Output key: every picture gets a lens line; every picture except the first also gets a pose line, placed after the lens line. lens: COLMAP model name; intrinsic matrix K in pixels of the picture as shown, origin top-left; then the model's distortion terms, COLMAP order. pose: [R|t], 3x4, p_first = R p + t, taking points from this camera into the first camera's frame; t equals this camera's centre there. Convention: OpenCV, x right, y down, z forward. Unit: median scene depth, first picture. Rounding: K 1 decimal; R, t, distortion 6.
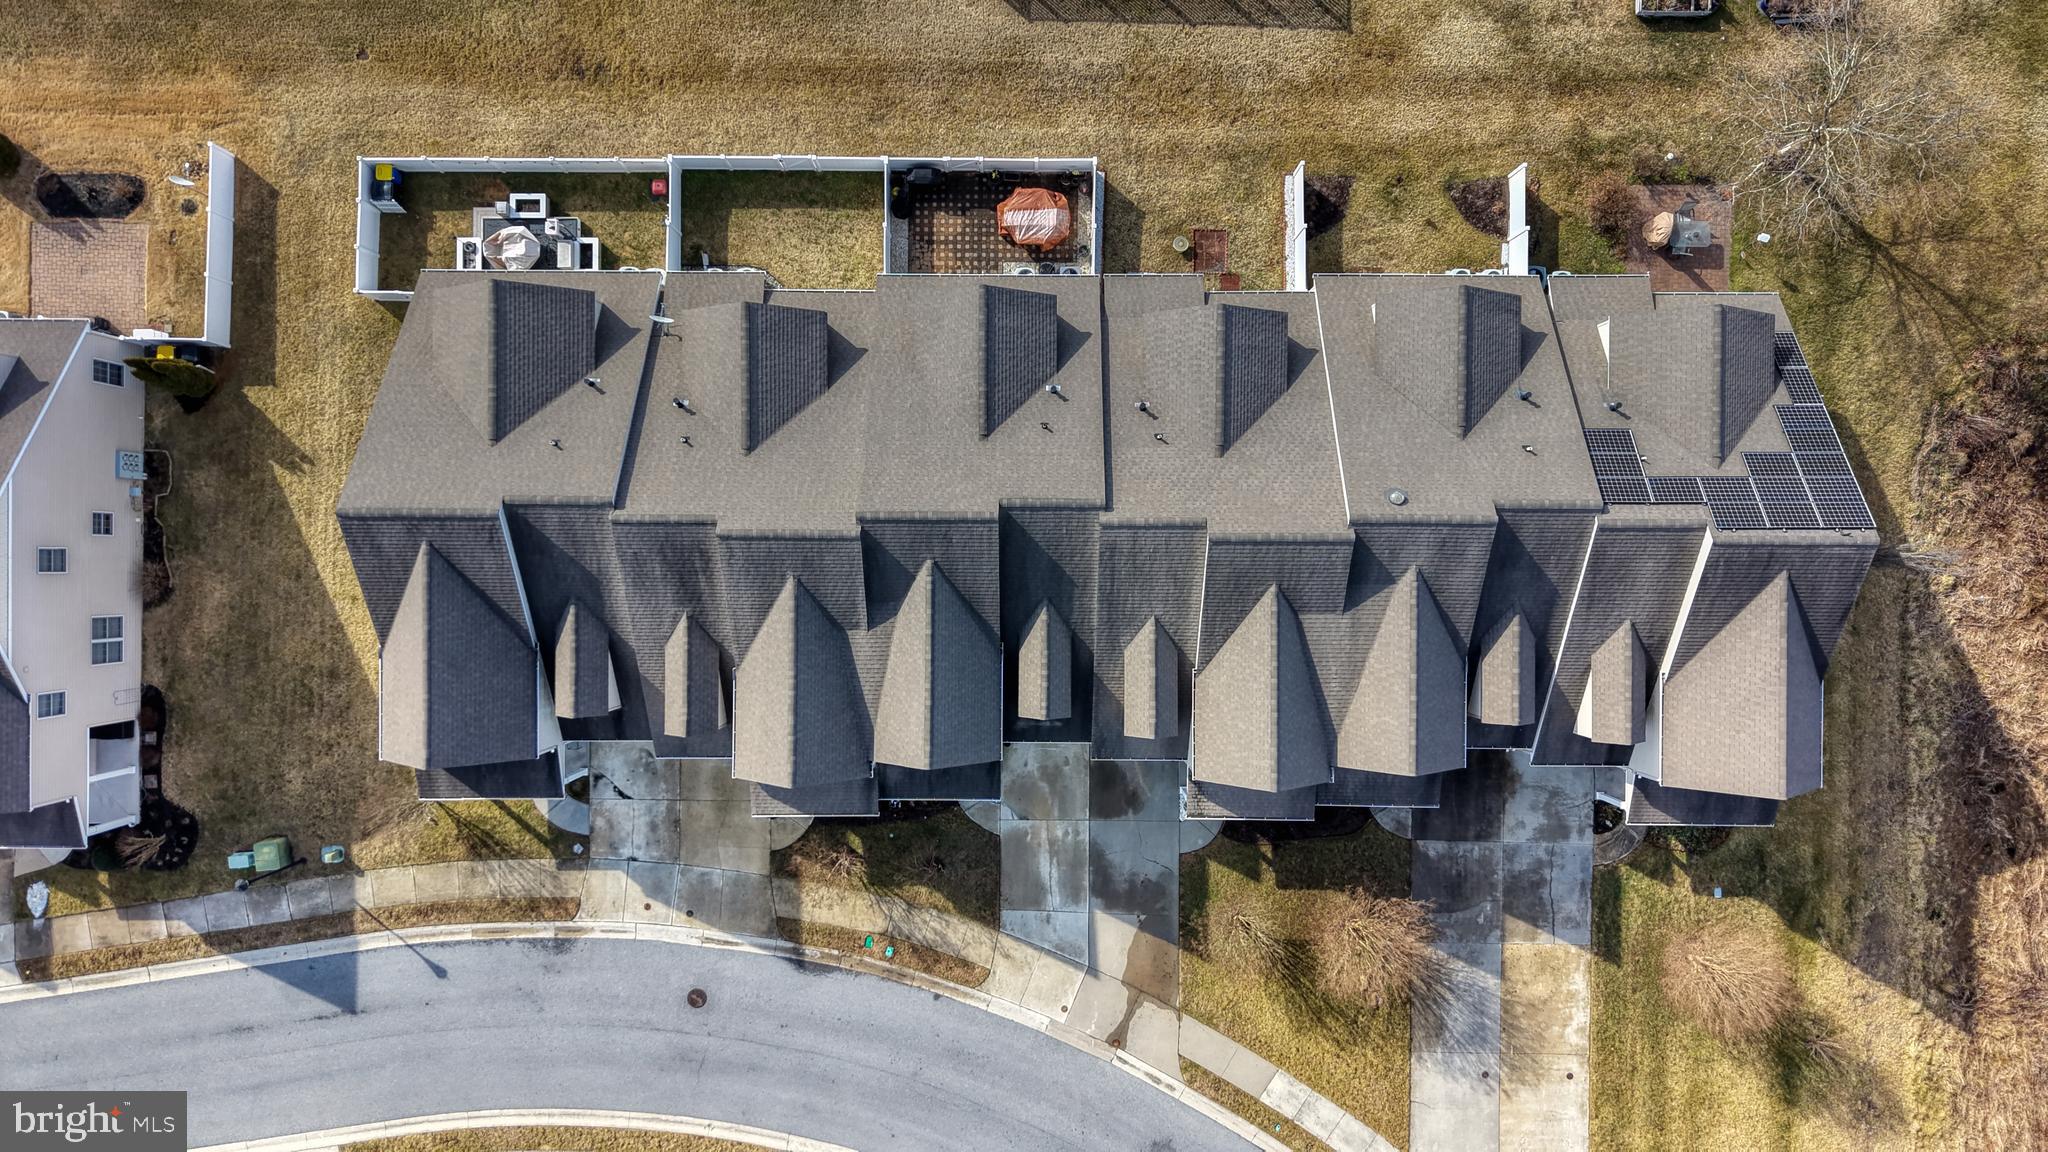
lens RADIAL K [[1371.8, 0, 1020.5], [0, 1371.8, 563.0], [0, 0, 1]] dist [0.138327, -0.256942]
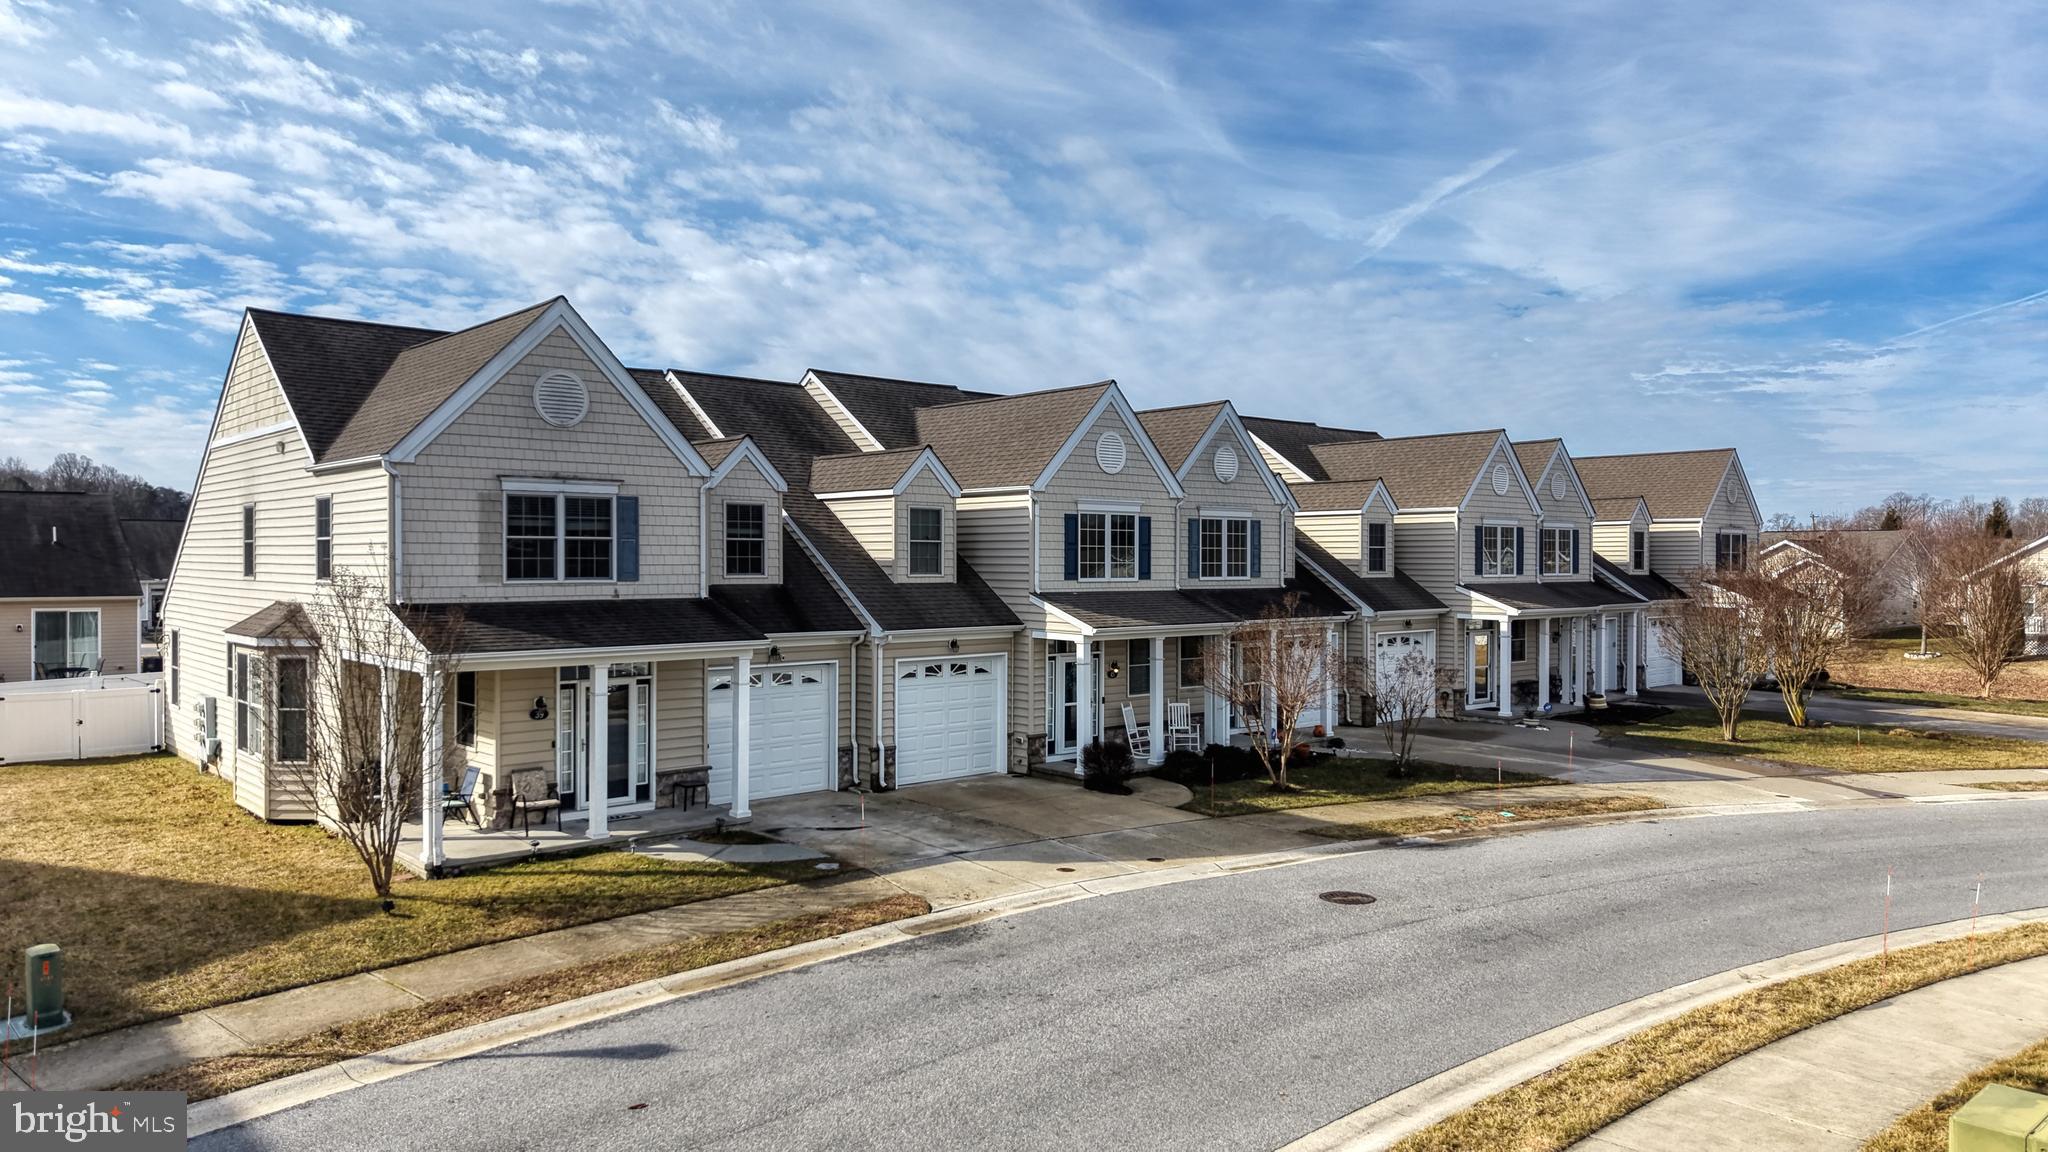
lens RADIAL K [[1359.8, 0, 1020.9], [0, 1359.8, 568.0], [0, 0, 1]] dist [0.071344, -0.092024]
pose [[0.747477, 0.009834, 0.664215, -0.524926], [0.664255, -0.001095, -0.747505, 0.516713], [-0.006624, 0.999951, -0.007351, 0.920750]]
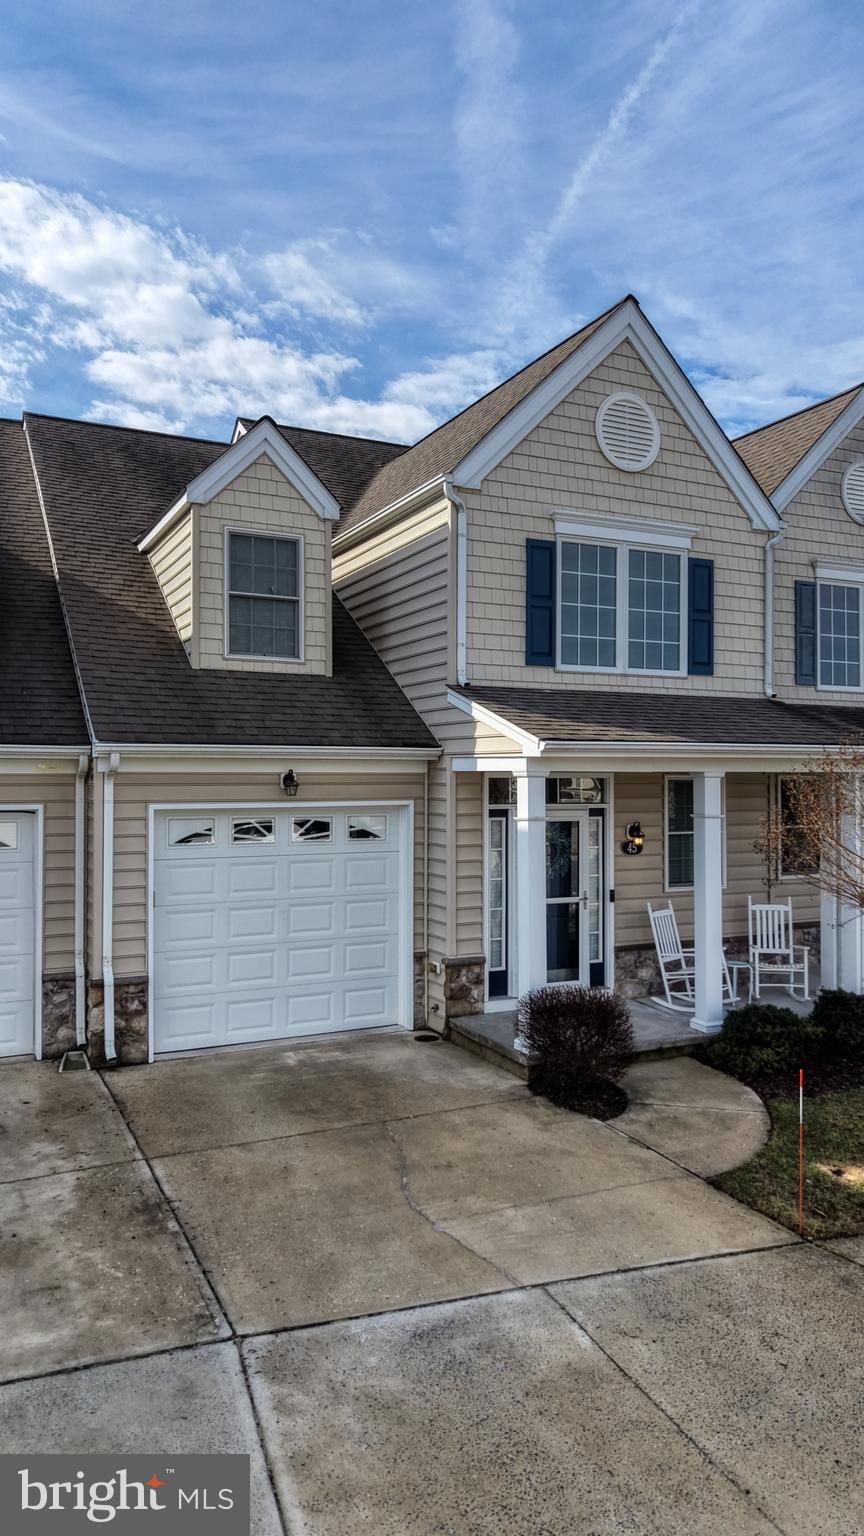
lens RADIAL K [[1028.2, 0, 427.4], [0, 1028.2, 772.3], [0, 0, 1]] dist [0.008253, -0.008077]
pose [[0.898701, 0.015282, 0.438295, -0.272918], [0.438475, -0.011457, -0.898671, 0.313631], [-0.008712, 0.999818, -0.016998, 0.946906]]
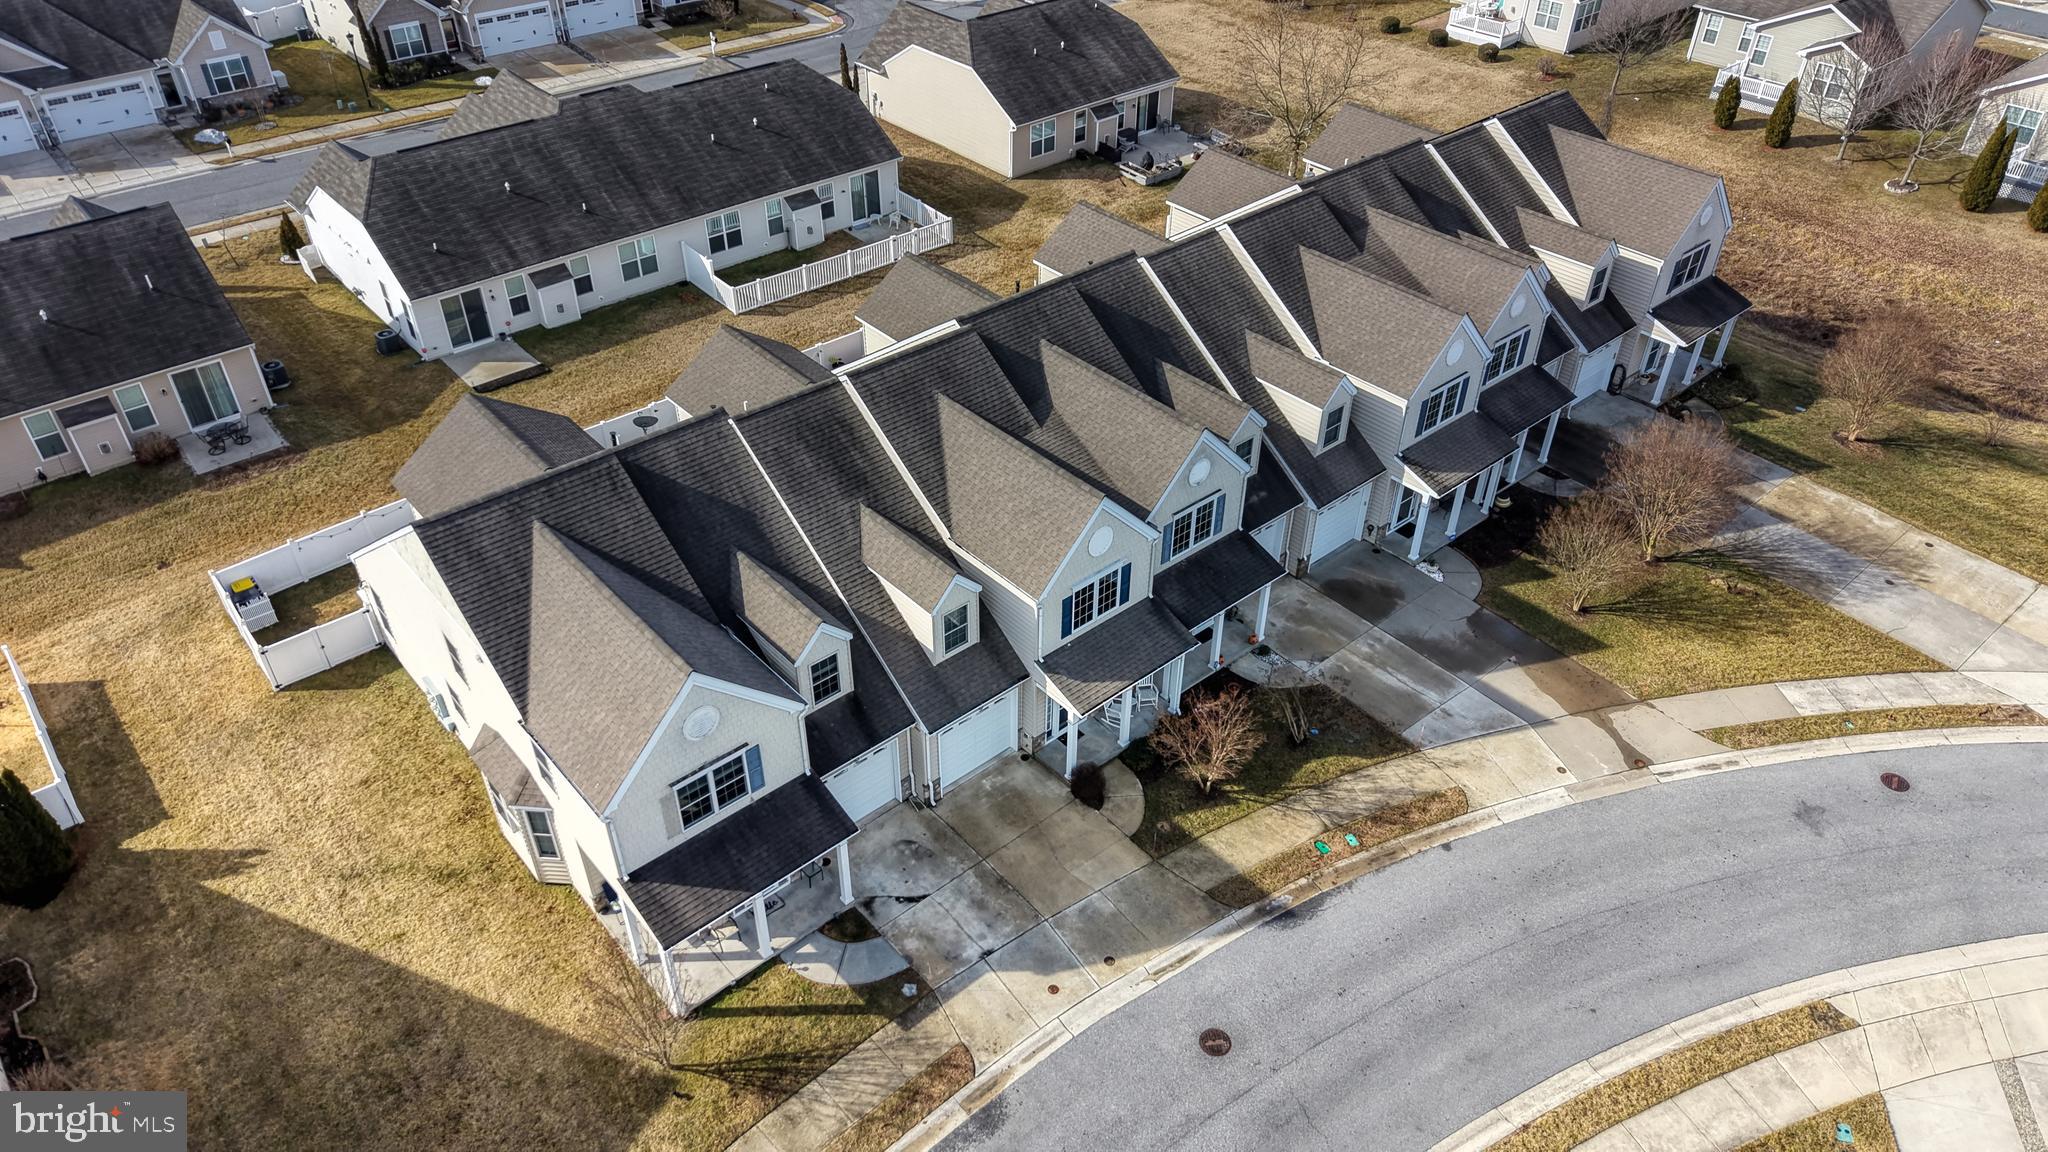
lens RADIAL K [[1359.8, 0, 1020.9], [0, 1359.8, 568.0], [0, 0, 1]] dist [0.071344, -0.092024]
pose [[0.752318, -0.388992, 0.531698, -0.534383], [0.658697, 0.458447, -0.596611, 0.519535], [-0.011679, 0.799069, 0.601126, 0.475734]]
